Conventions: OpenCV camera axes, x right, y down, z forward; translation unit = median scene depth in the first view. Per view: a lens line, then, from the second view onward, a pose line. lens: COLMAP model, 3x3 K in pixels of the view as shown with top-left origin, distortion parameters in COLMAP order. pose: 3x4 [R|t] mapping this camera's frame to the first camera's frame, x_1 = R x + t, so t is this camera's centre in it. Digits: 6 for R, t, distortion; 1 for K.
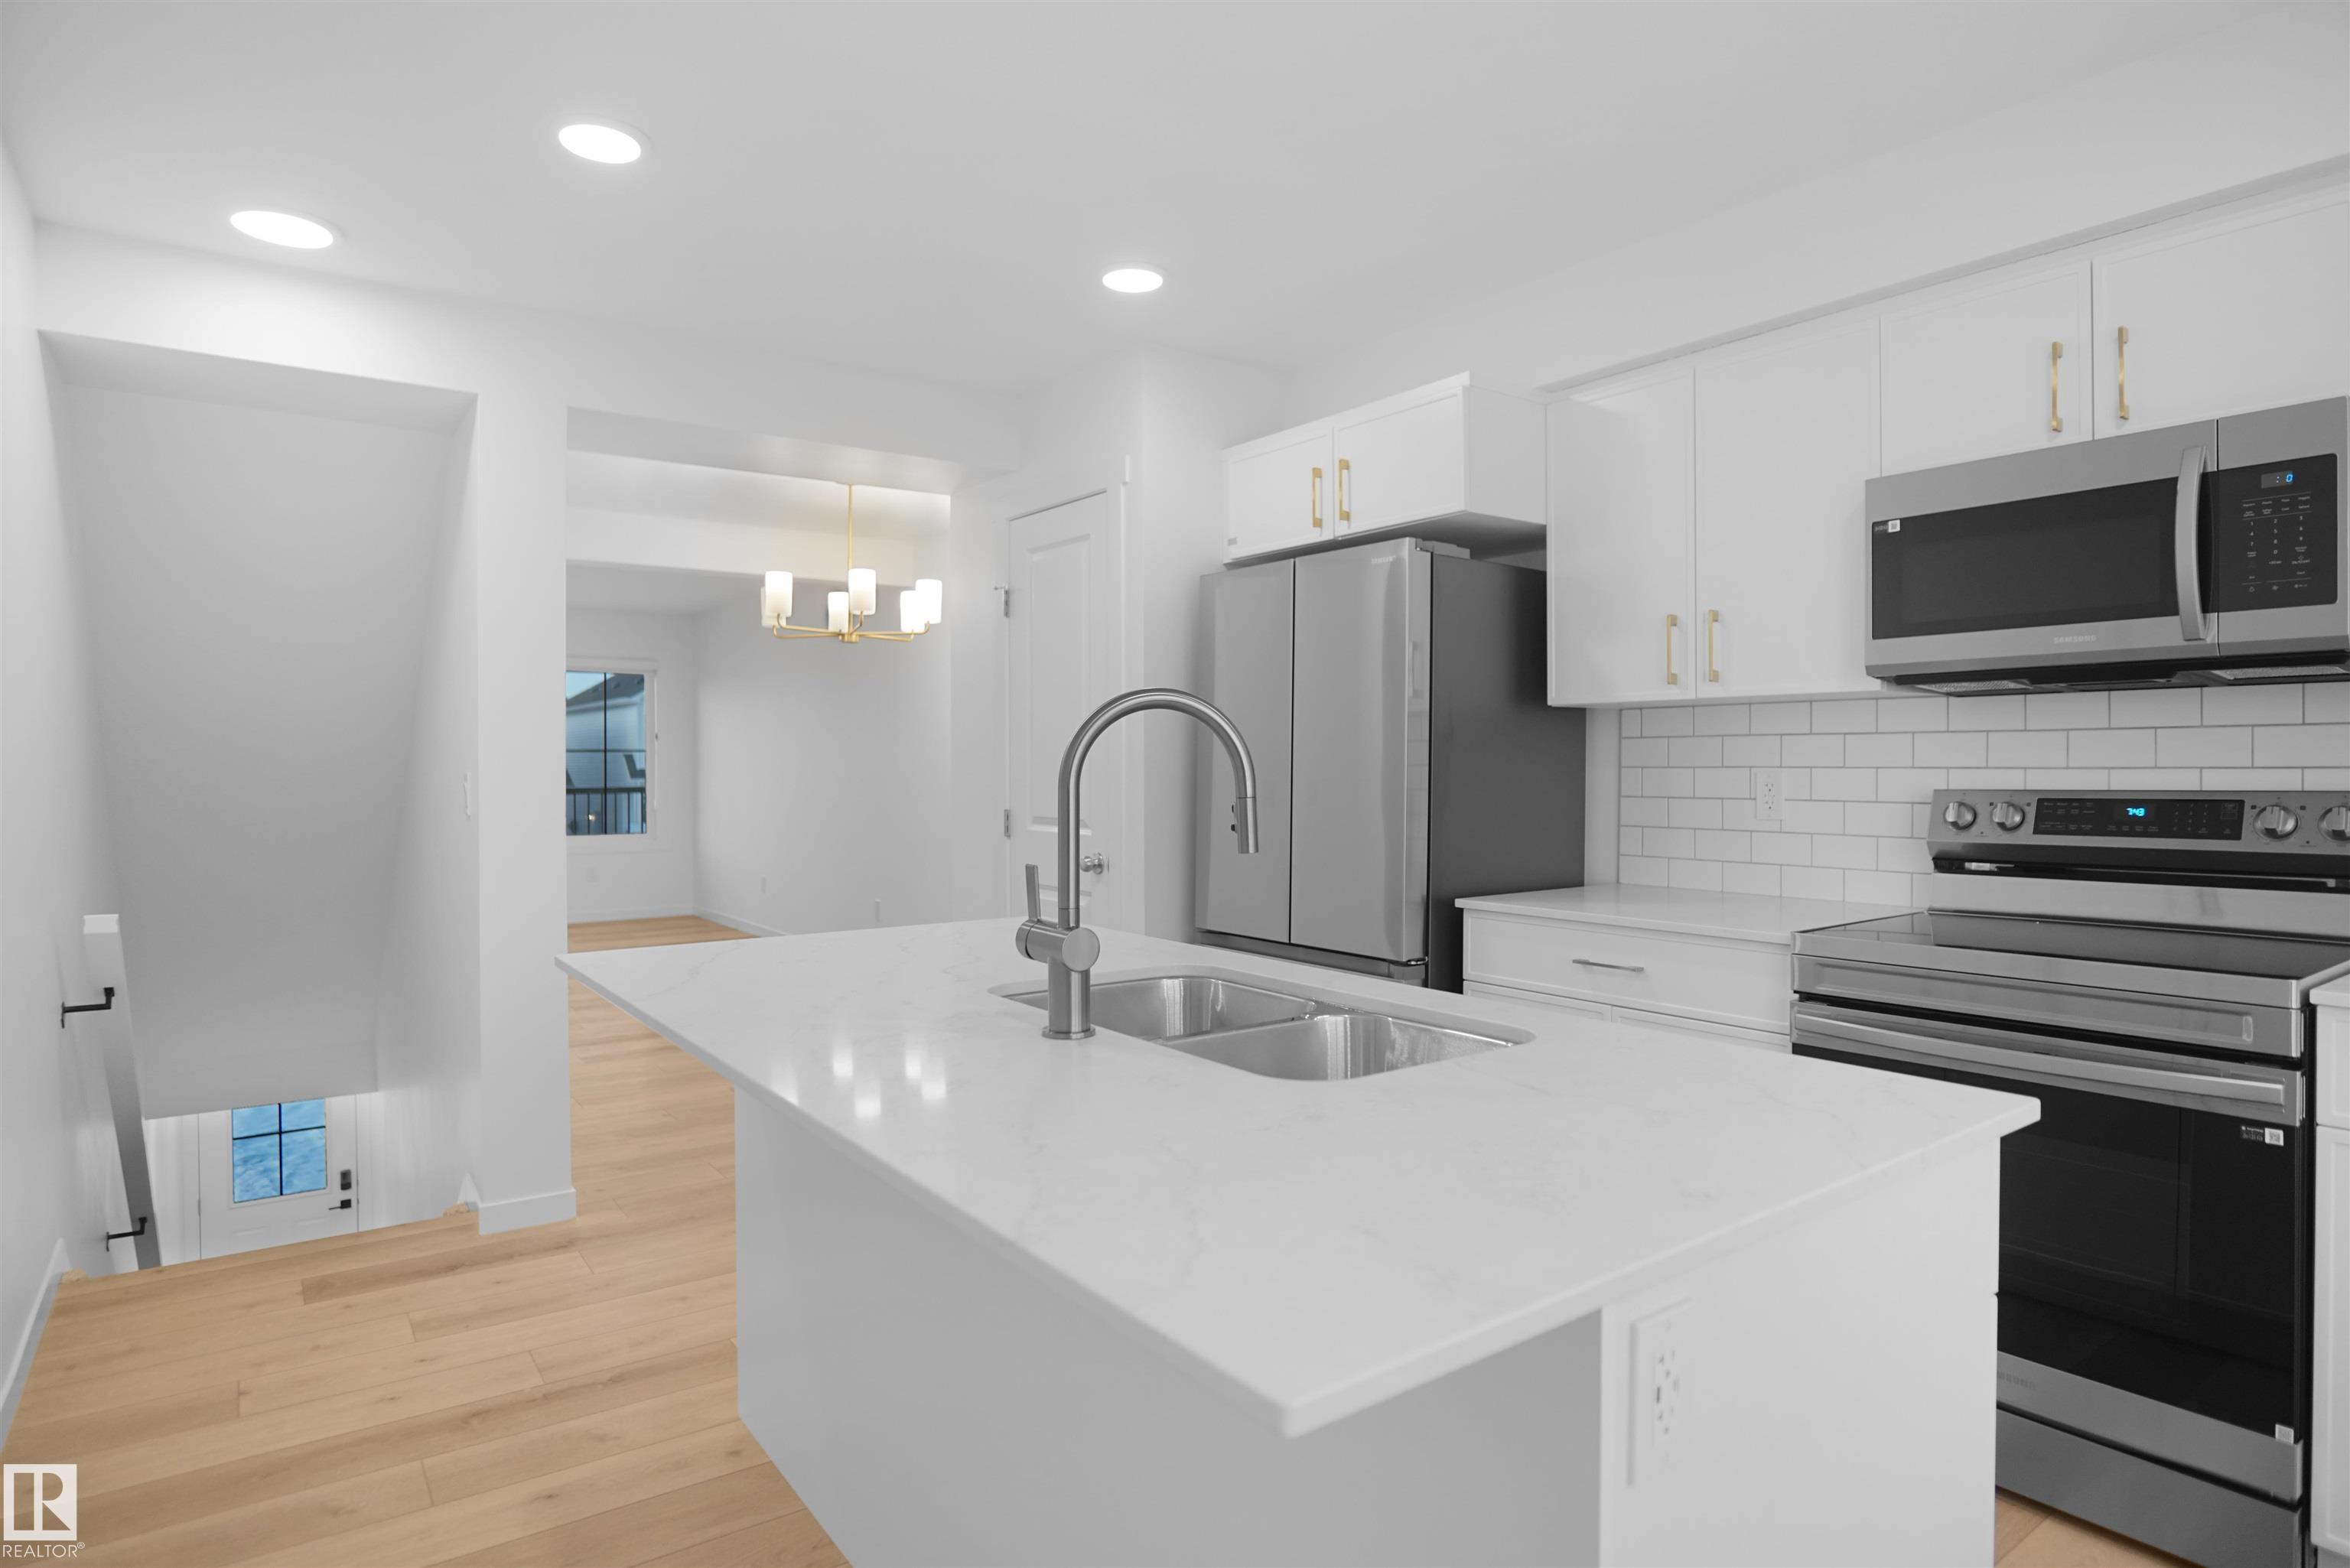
lens RADIAL K [[1282.0, 0, 1215.5], [0, 1282.0, 788.2], [0, 0, 1]] dist [-0.016120, 0.000249]
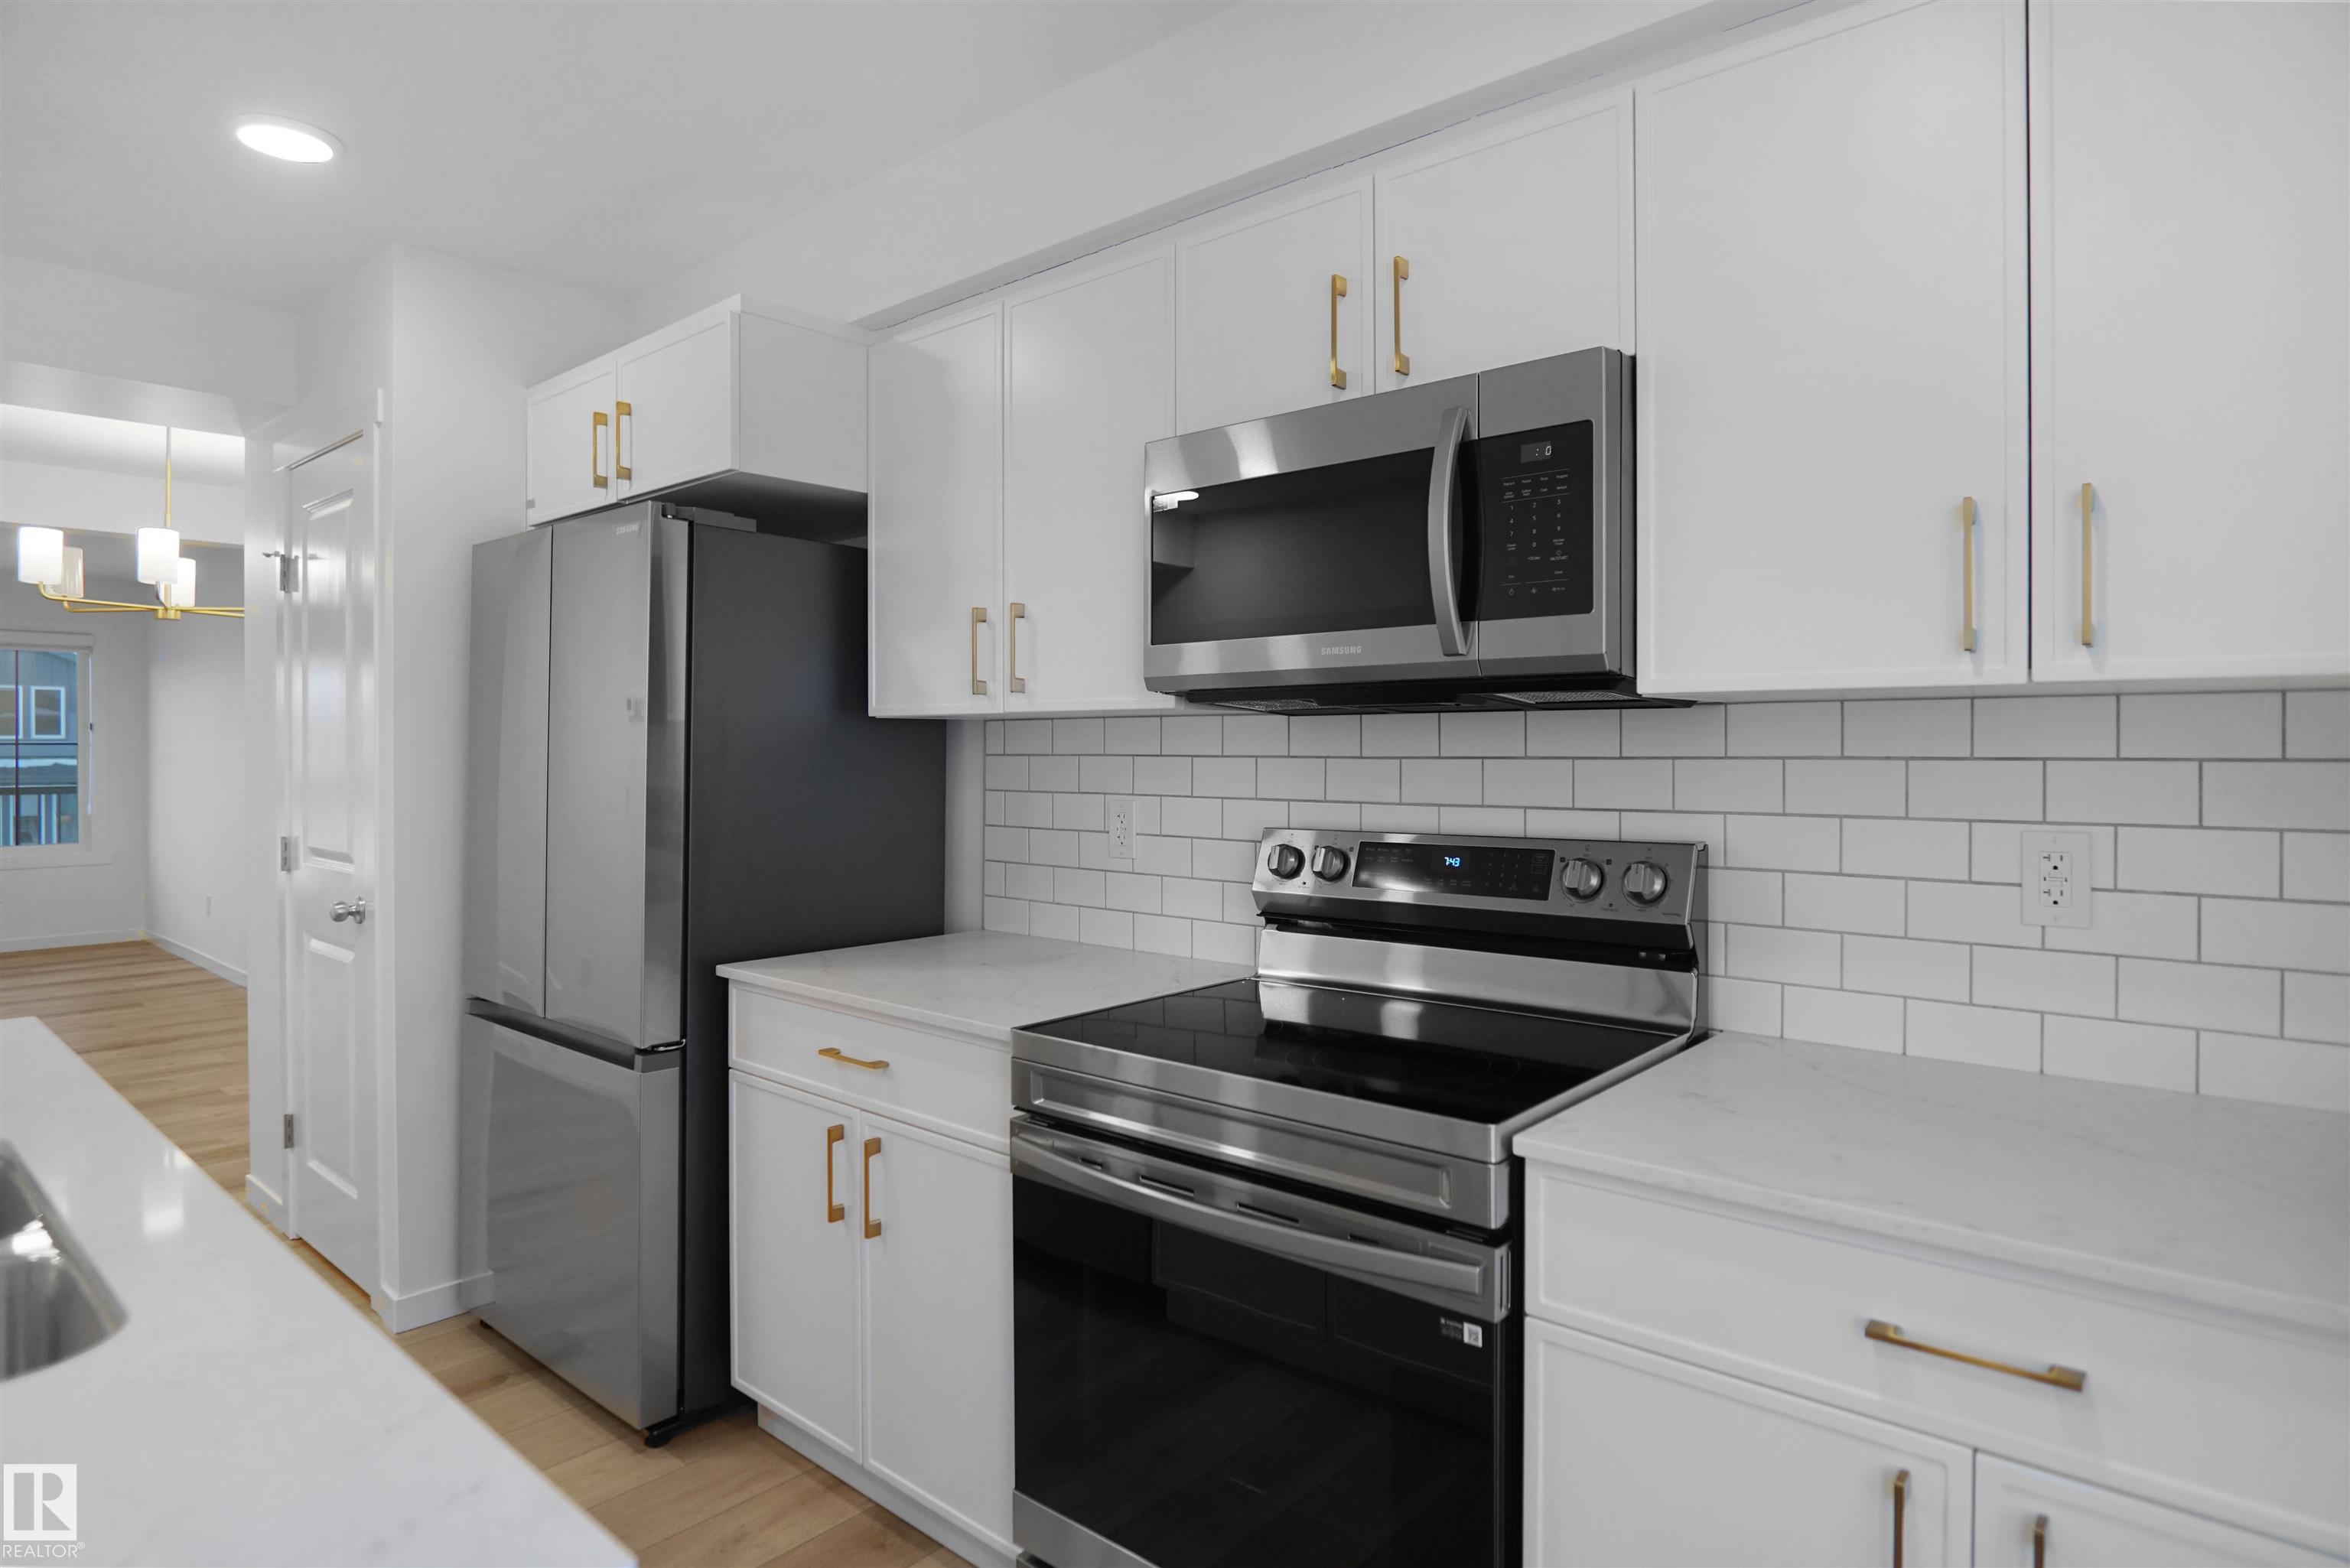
lens RADIAL K [[1278.1, 0, 1175.4], [0, 1278.1, 771.4], [0, 0, 1]] dist [-0.027147, 0.001153]
pose [[0.980507, -0.000849, 0.196484, 0.374960], [0.001009, 0.999999, -0.000714, -0.037795], [-0.196483, 0.000898, 0.980507, 0.222178]]
